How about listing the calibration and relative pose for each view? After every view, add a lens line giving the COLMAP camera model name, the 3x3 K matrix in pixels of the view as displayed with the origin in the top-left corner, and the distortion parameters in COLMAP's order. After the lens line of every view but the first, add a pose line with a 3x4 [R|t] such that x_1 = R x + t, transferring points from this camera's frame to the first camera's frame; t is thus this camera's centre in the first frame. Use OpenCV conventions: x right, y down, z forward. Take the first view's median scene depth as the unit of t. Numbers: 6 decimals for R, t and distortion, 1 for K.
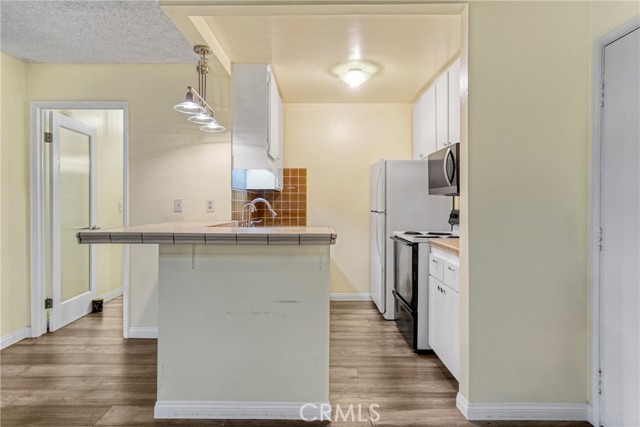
lens RADIAL K [[384.8, 0, 320.0], [0, 384.8, 213.5], [0, 0, 1]] dist [-0.003559, -0.001722]
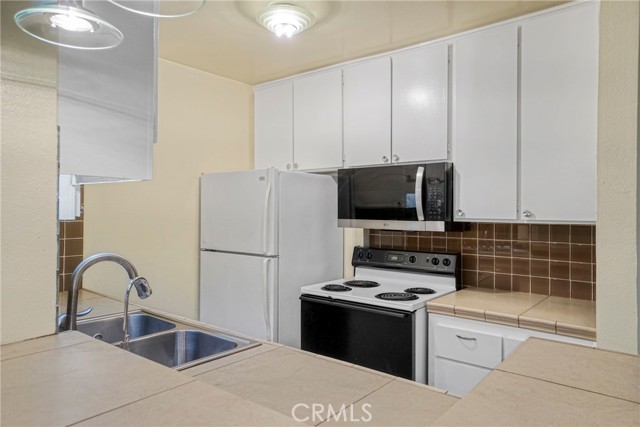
lens RADIAL K [[435.8, 0, 320.0], [0, 435.8, 213.5], [0, 0, 1]] dist [0.090616, 0.000761]
pose [[0.638245, 0.004046, 0.769823, -0.347007], [0.009791, 0.999863, -0.013372, -0.065226], [-0.769771, 0.016072, 0.638117, 0.544163]]
